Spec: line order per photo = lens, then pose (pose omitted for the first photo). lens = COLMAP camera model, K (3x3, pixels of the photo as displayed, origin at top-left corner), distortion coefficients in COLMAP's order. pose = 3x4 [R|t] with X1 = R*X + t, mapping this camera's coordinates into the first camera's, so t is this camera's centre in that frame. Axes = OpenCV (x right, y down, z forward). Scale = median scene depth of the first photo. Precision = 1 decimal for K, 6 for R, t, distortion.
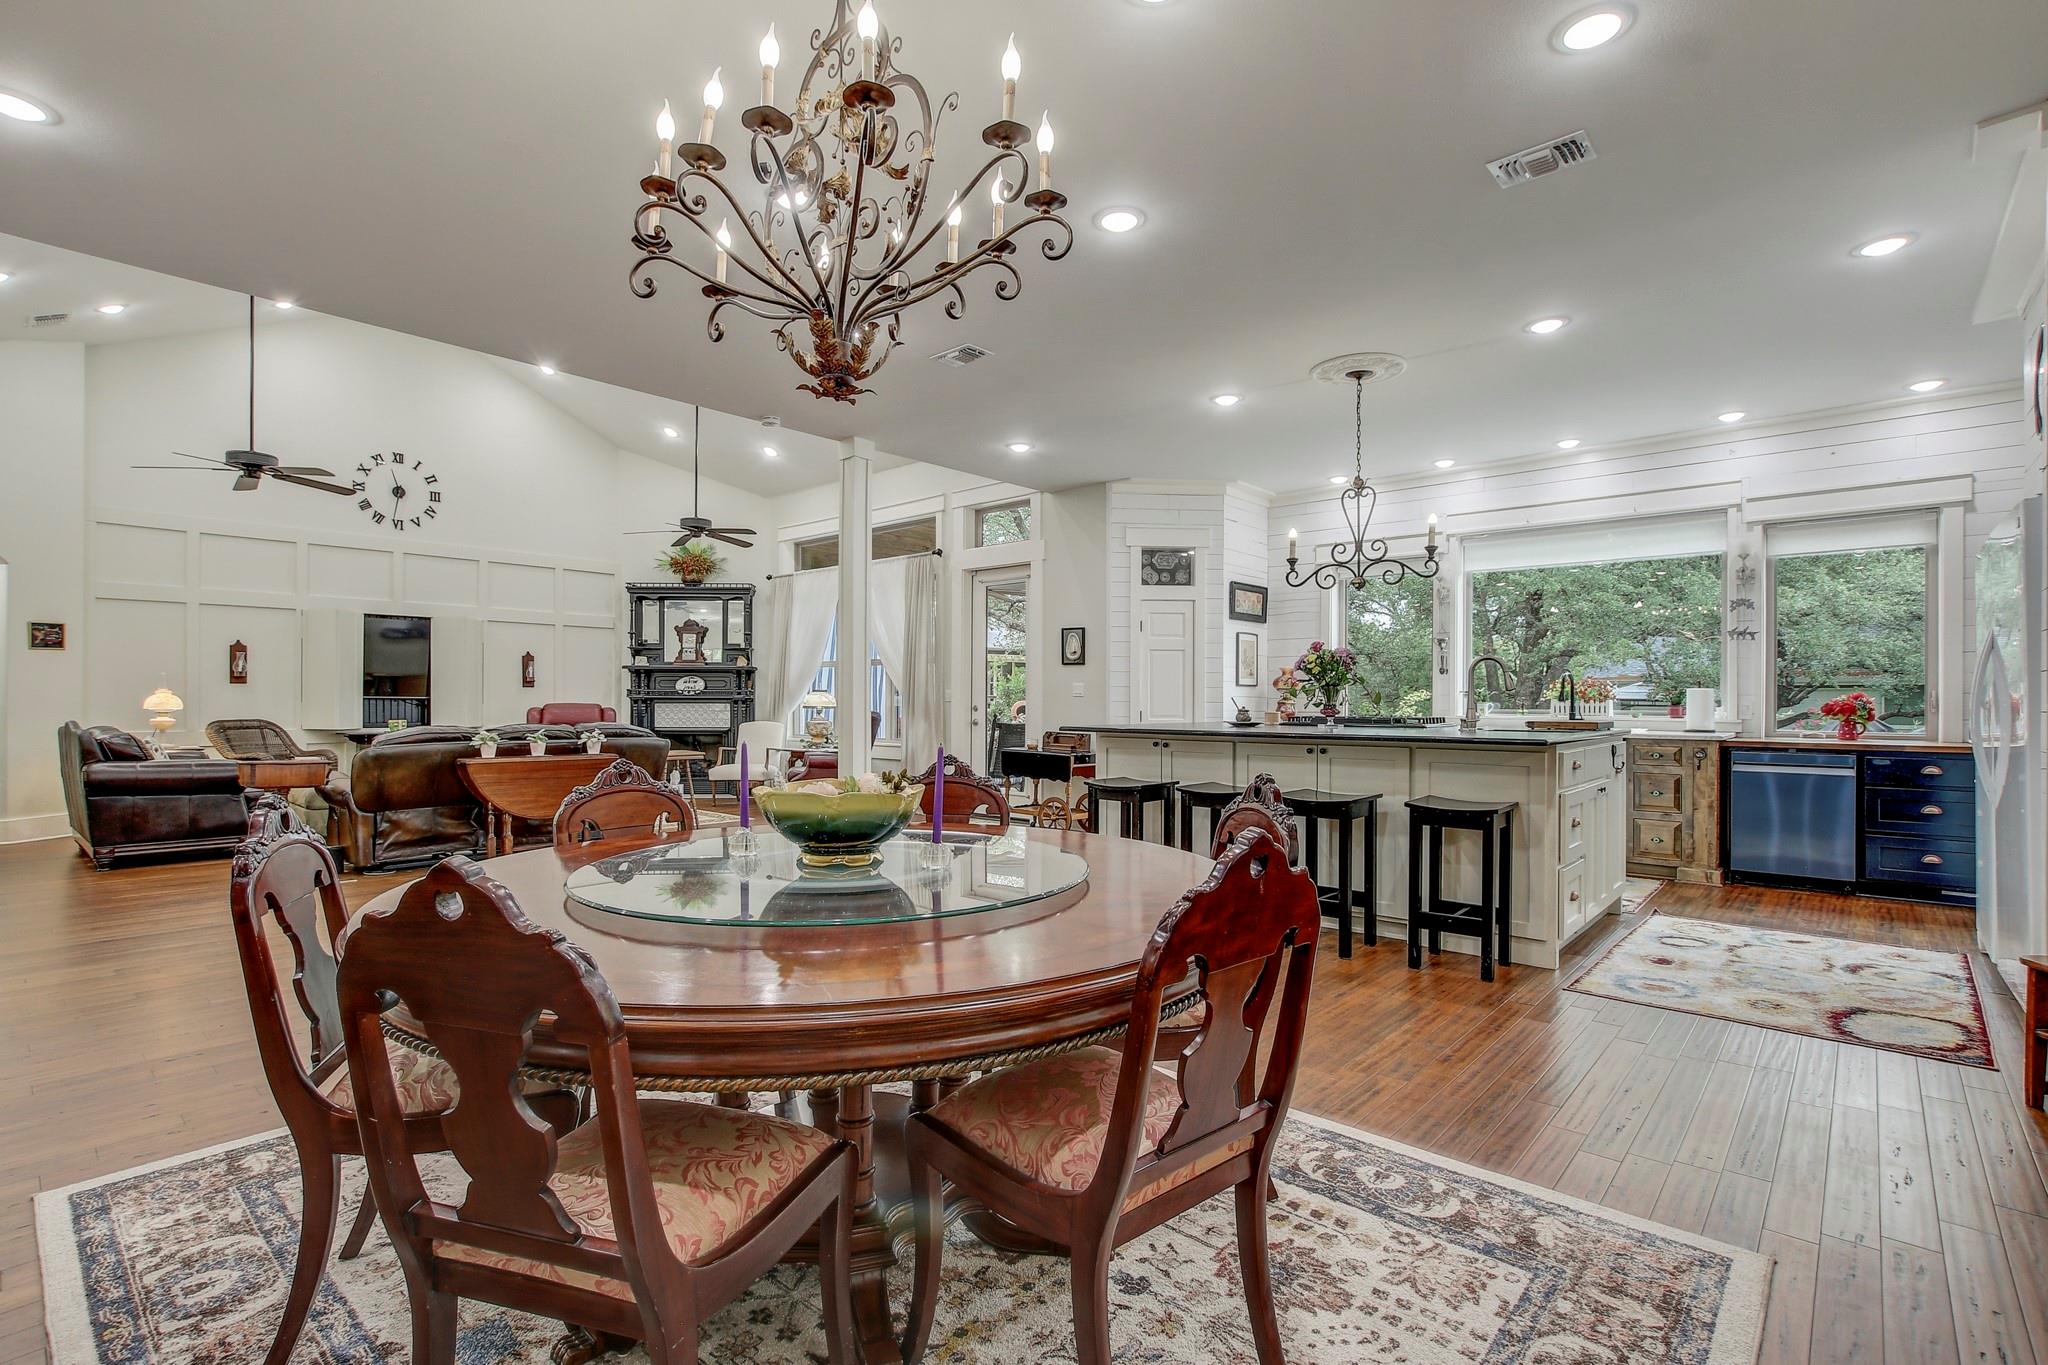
lens RADIAL K [[950.7, 0, 1017.4], [0, 950.7, 697.1], [0, 0, 1]] dist [-0.010169, 0.002406]
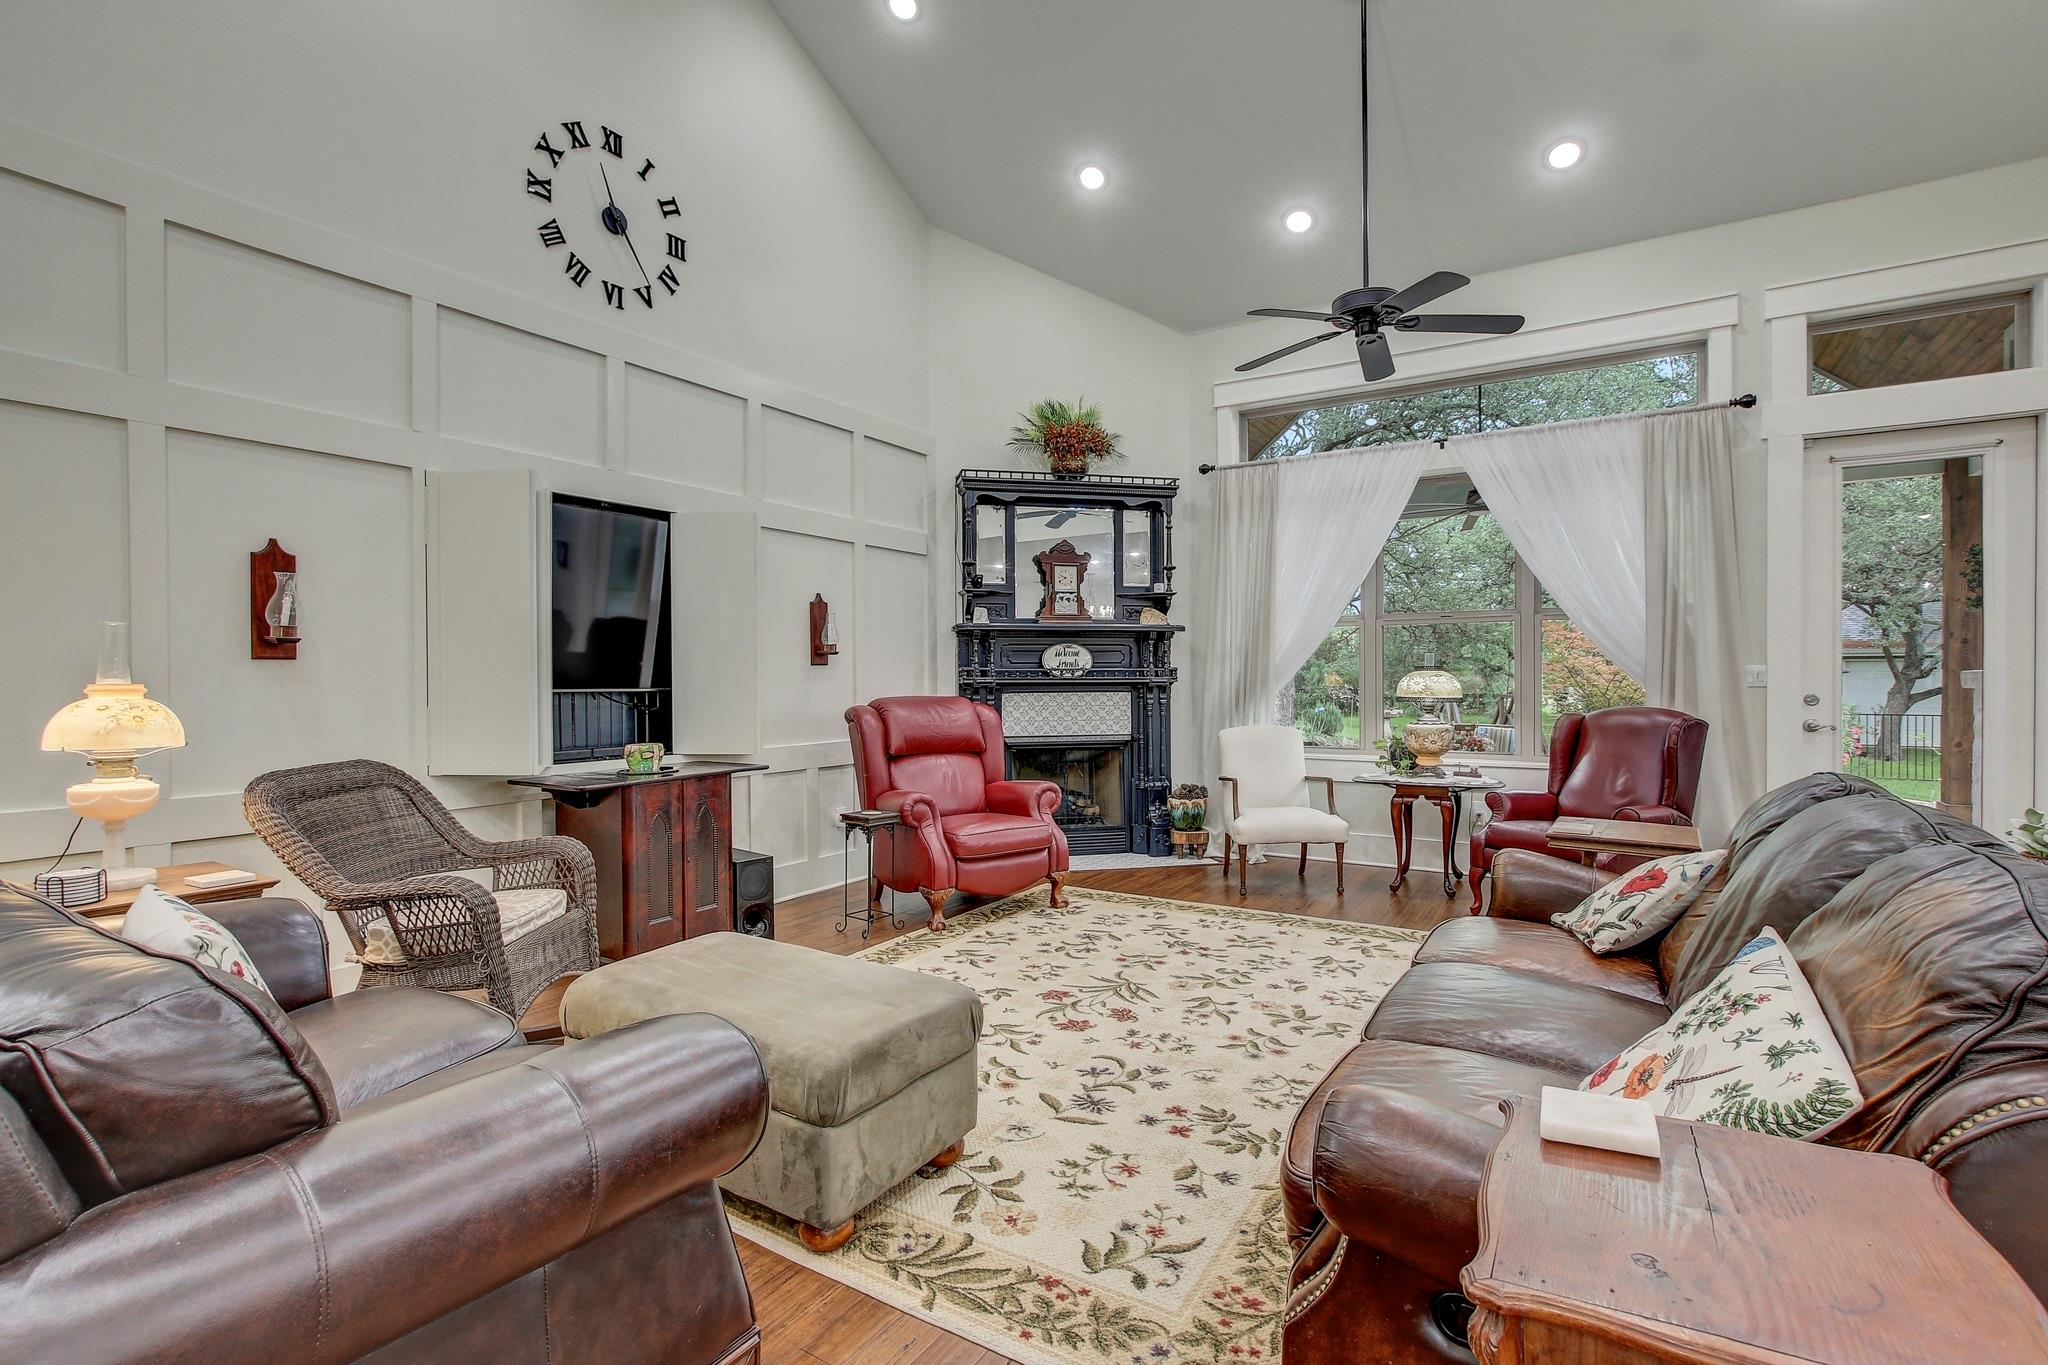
lens RADIAL K [[950.7, 0, 1008.3], [0, 950.7, 676.2], [0, 0, 1]] dist [-0.010169, 0.002406]
pose [[0.987458, -0.006731, 0.157741, -0.647278], [0.005947, 0.999968, 0.005439, -0.008986], [-0.157773, -0.004432, 0.987466, 0.640427]]
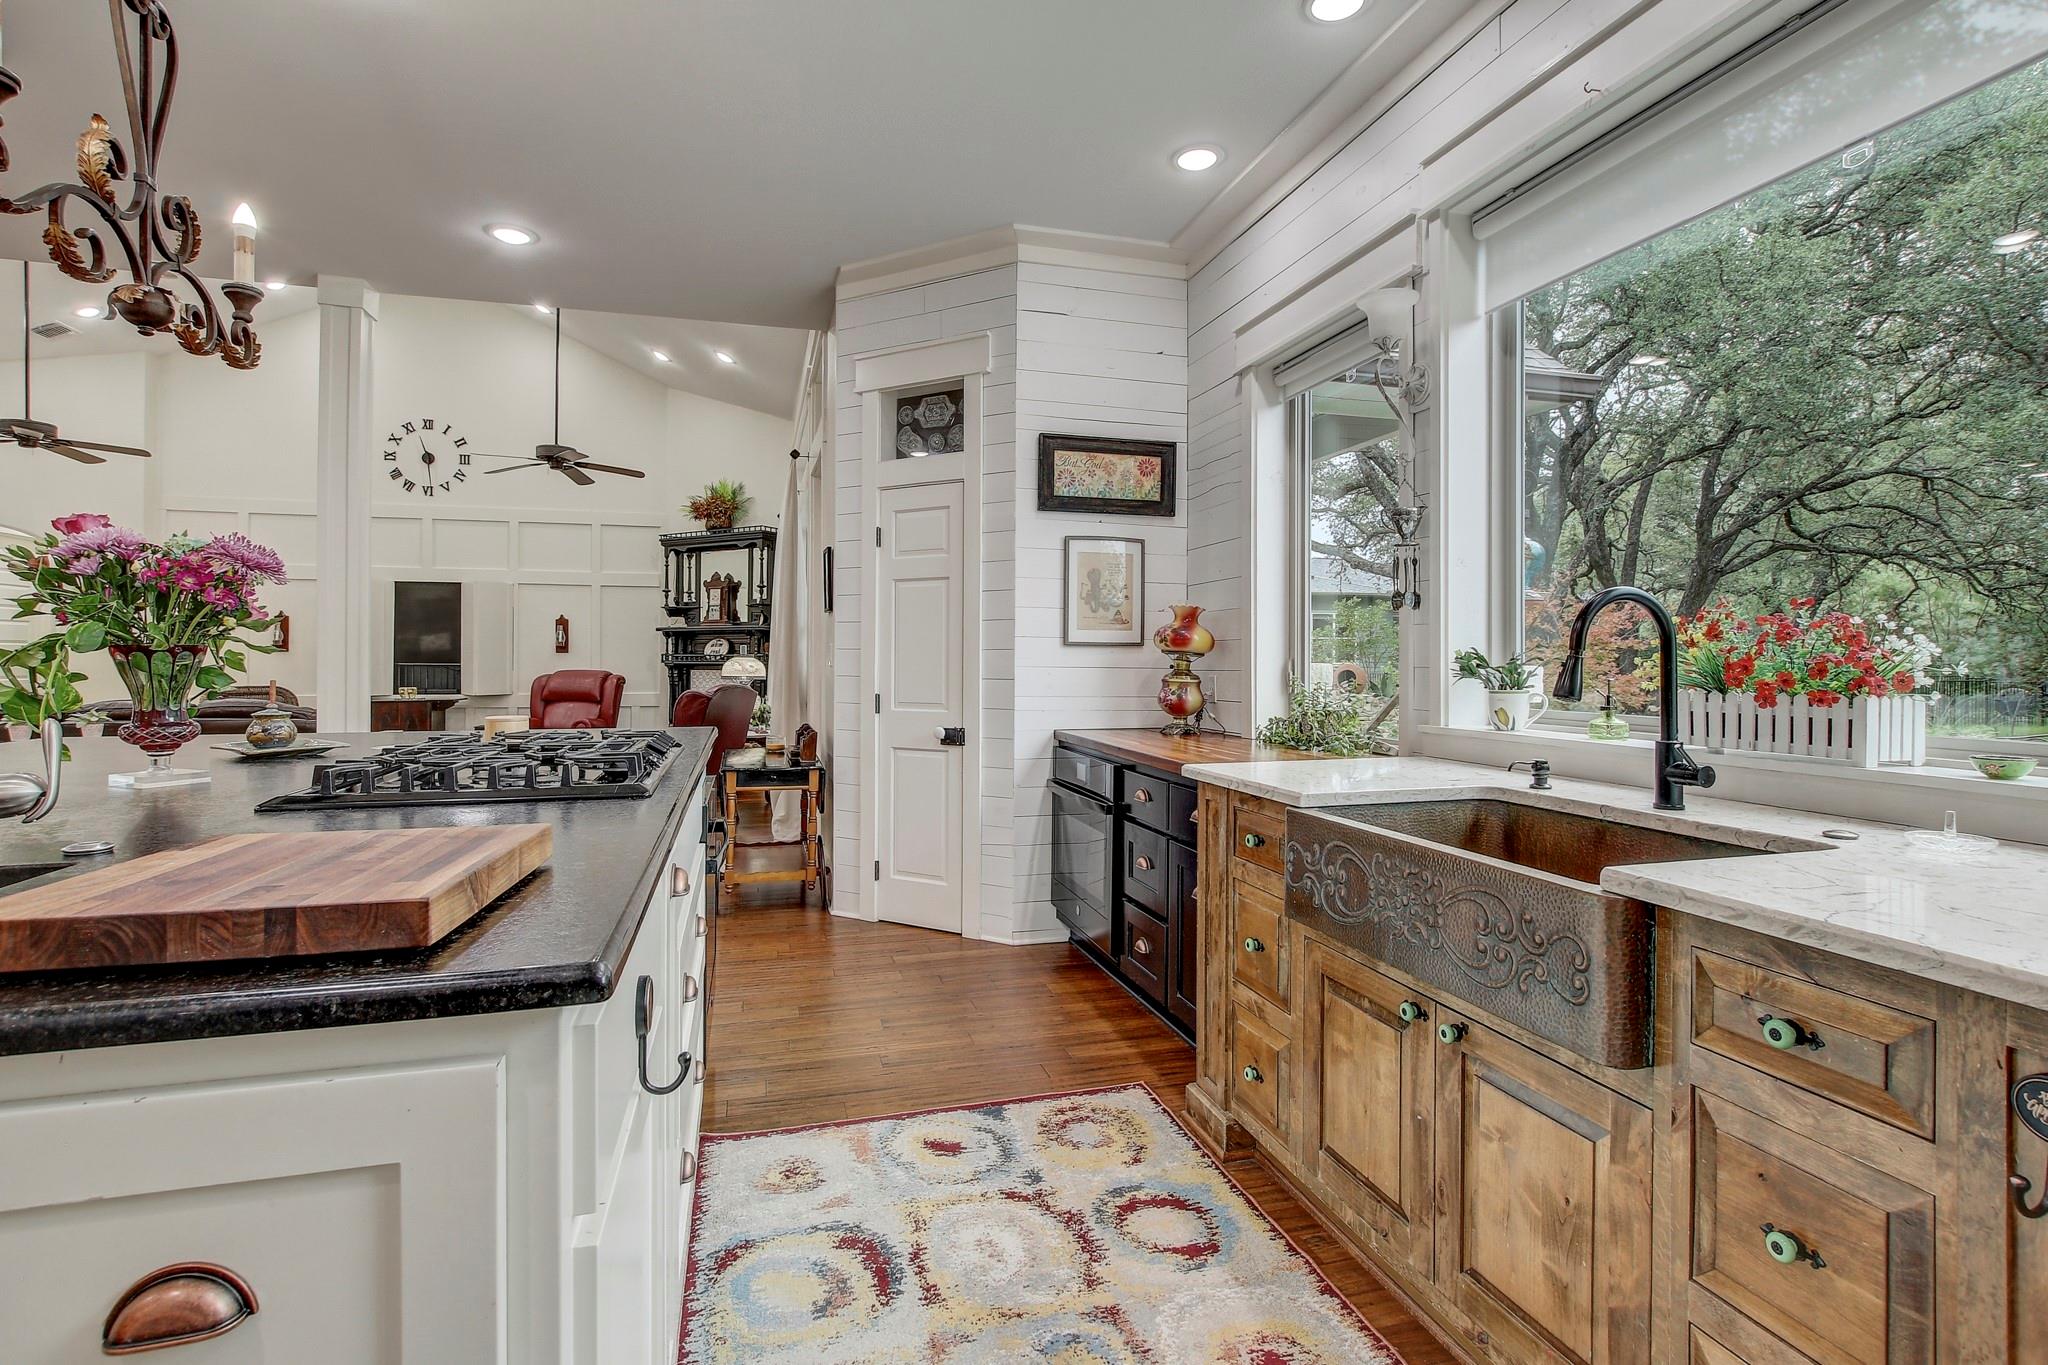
lens RADIAL K [[950.7, 0, 1012.2], [0, 950.7, 662.7], [0, 0, 1]] dist [-0.010169, 0.002406]
pose [[0.843211, 0.001452, -0.537580, 0.482459], [0.001652, 0.999985, 0.005292, -0.005657], [0.537580, -0.005350, 0.843196, 0.578267]]
